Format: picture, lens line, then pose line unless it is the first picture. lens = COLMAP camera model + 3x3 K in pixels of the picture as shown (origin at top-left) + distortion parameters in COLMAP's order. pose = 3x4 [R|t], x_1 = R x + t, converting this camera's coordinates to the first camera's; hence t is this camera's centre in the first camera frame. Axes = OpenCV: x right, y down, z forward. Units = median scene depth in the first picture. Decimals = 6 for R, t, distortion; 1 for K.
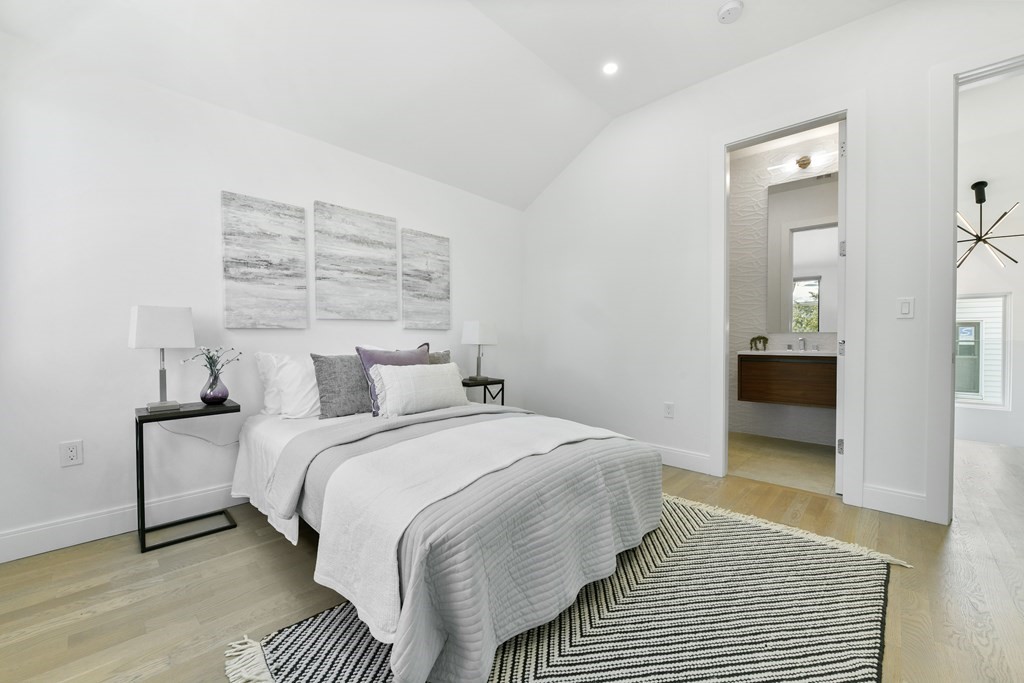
lens RADIAL K [[418.2, 0, 512.0], [0, 418.2, 341.5], [0, 0, 1]] dist [0.000150, -0.000028]
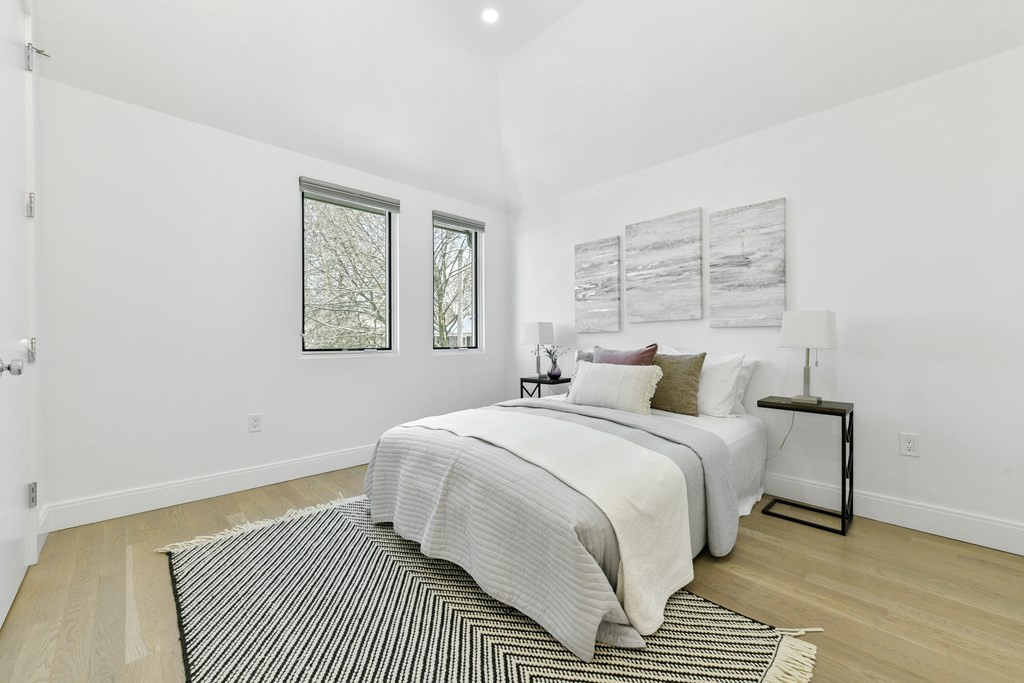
lens RADIAL K [[408.0, 0, 512.0], [0, 408.0, 341.5], [0, 0, 1]] dist [-0.000522, 0.000013]
pose [[-0.061130, 0.007415, -0.998102, 0.670760], [0.001395, 0.999972, 0.007344, -0.008553], [0.998129, -0.000944, -0.061139, 0.675296]]
